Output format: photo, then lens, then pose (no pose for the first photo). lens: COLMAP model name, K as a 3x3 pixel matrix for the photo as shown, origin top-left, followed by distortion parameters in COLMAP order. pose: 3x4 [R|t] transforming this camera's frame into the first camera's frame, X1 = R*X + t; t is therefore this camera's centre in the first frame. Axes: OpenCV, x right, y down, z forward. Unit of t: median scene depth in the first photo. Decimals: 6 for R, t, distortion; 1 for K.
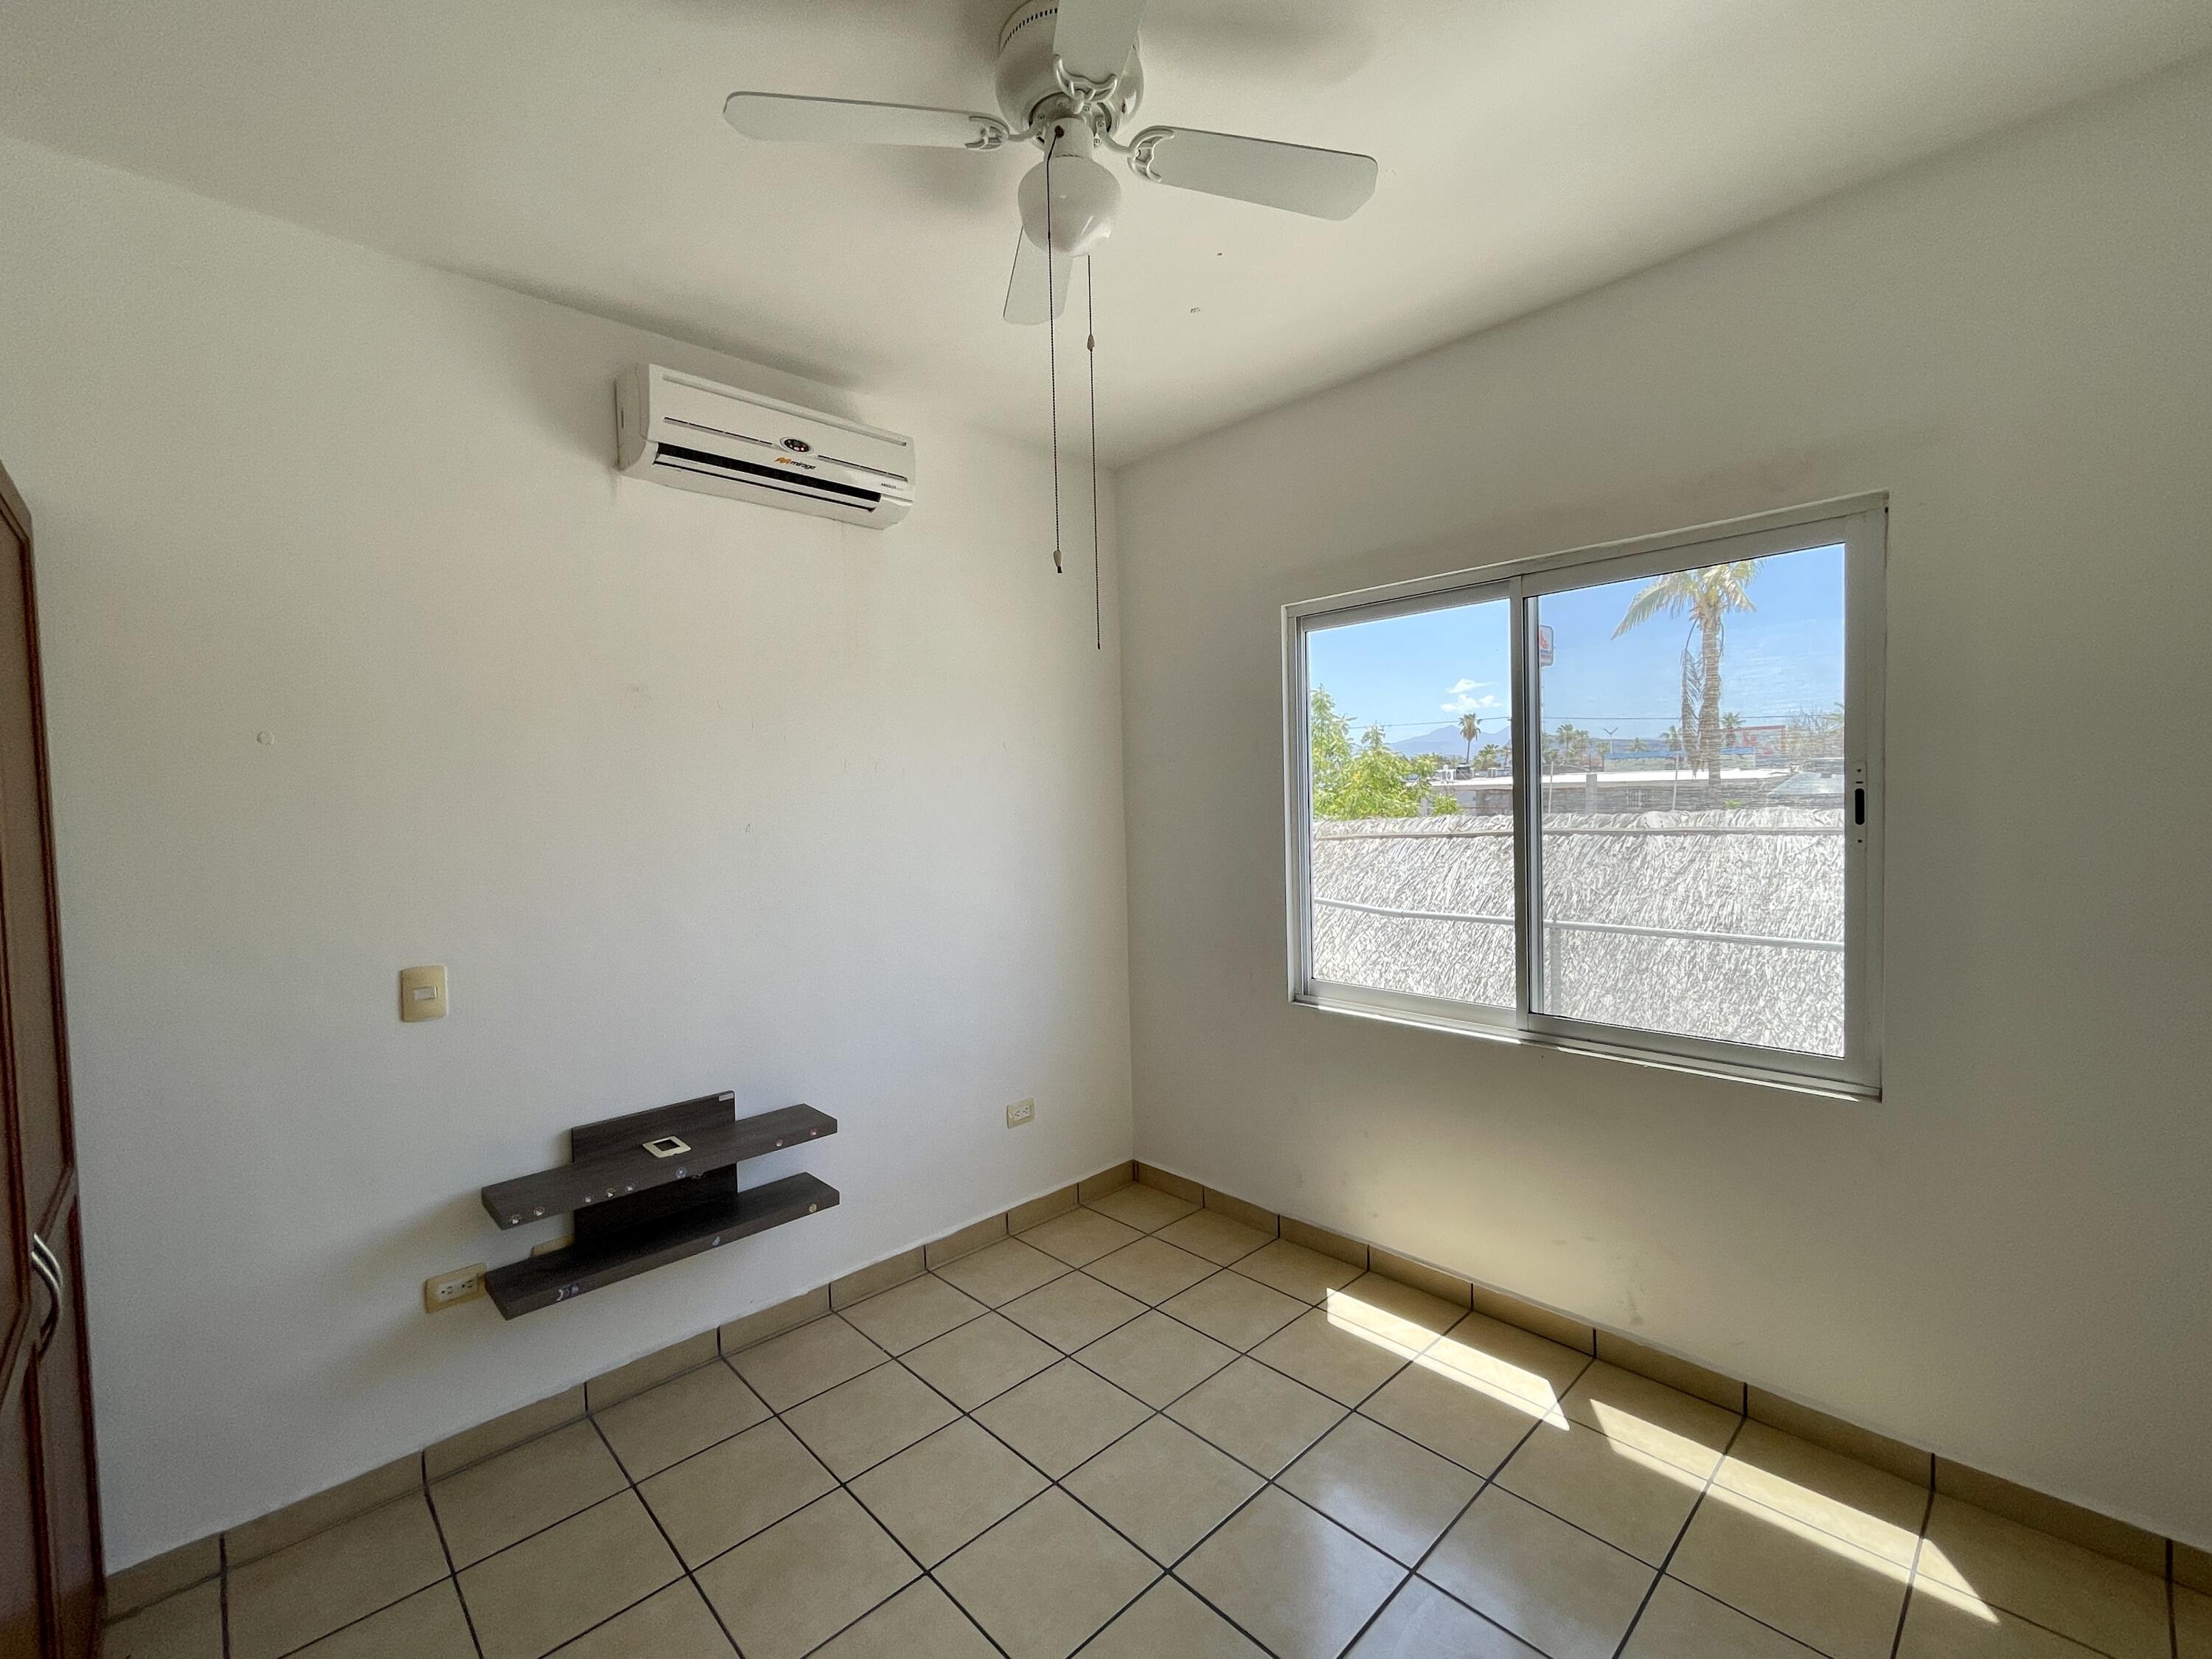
lens RADIAL K [[949.3, 0, 1098.1], [0, 949.3, 828.4], [0, 0, 1]] dist [-0.000687, 0.001088]
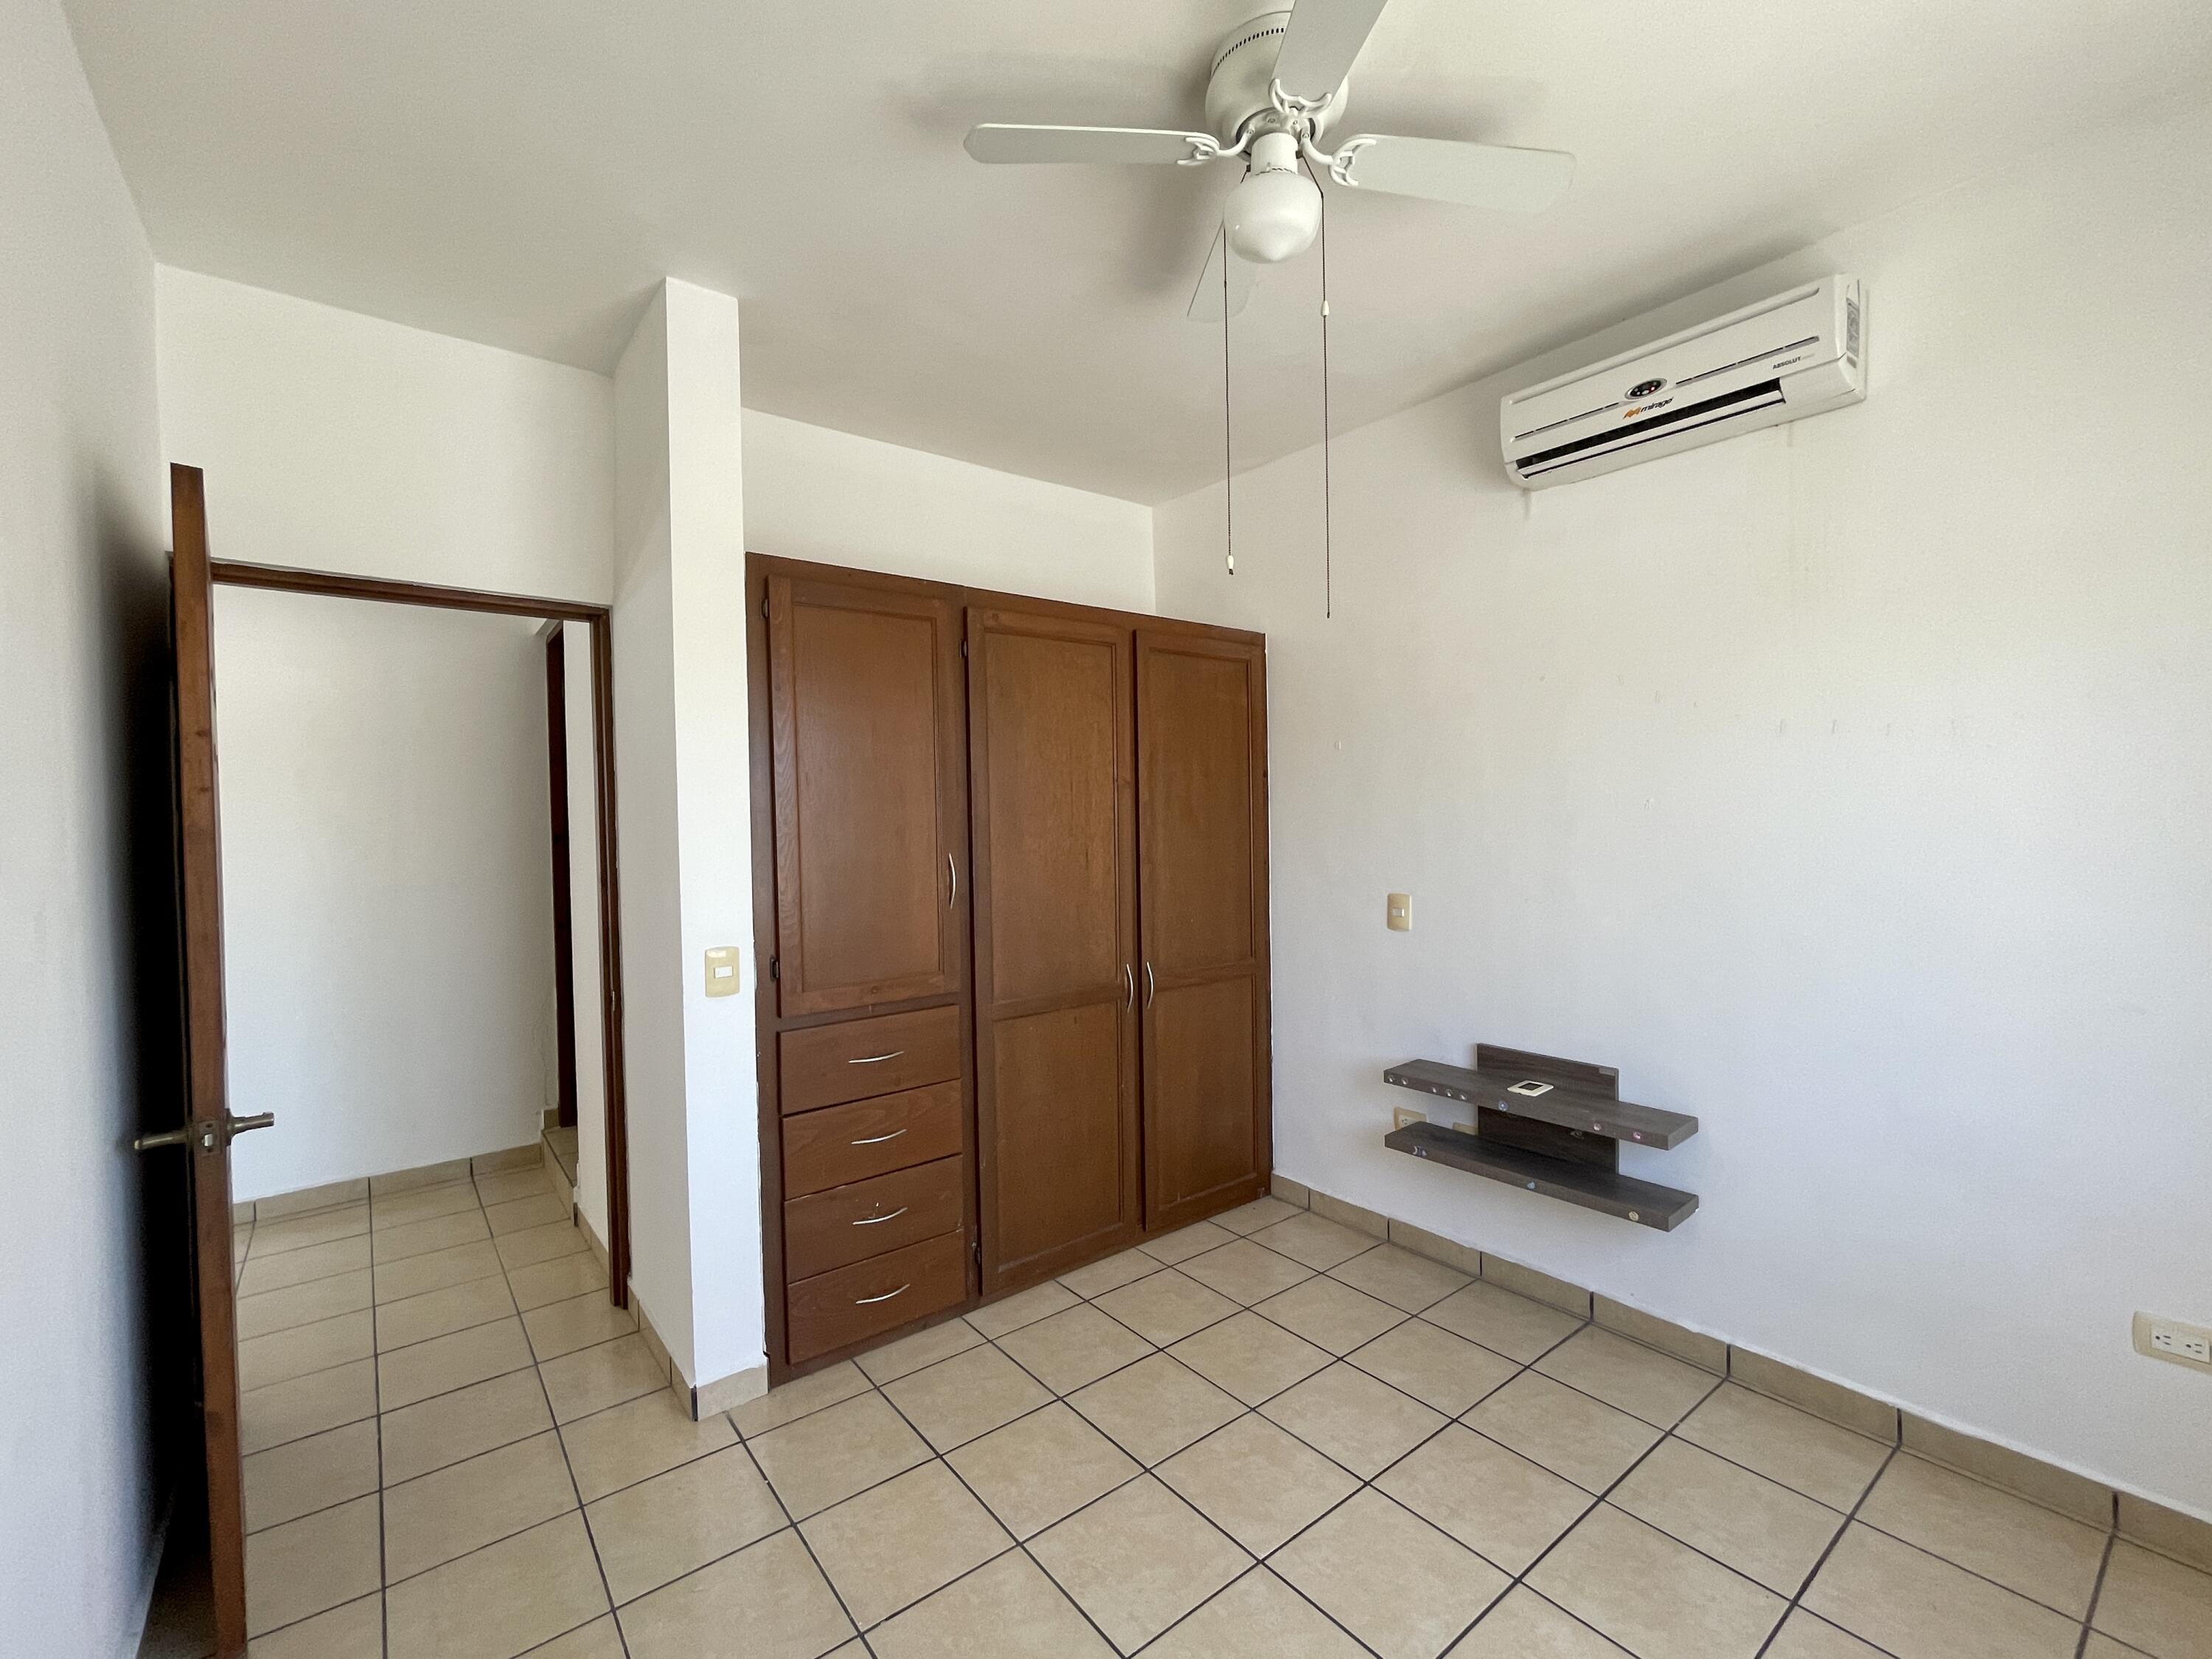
lens RADIAL K [[949.3, 0, 1099.8], [0, 949.3, 815.8], [0, 0, 1]] dist [-0.000687, 0.001088]
pose [[-0.101504, 0.021681, -0.994599, 0.673117], [-0.014286, 0.999628, 0.023248, -0.002340], [0.994733, 0.016569, -0.101156, 0.581648]]
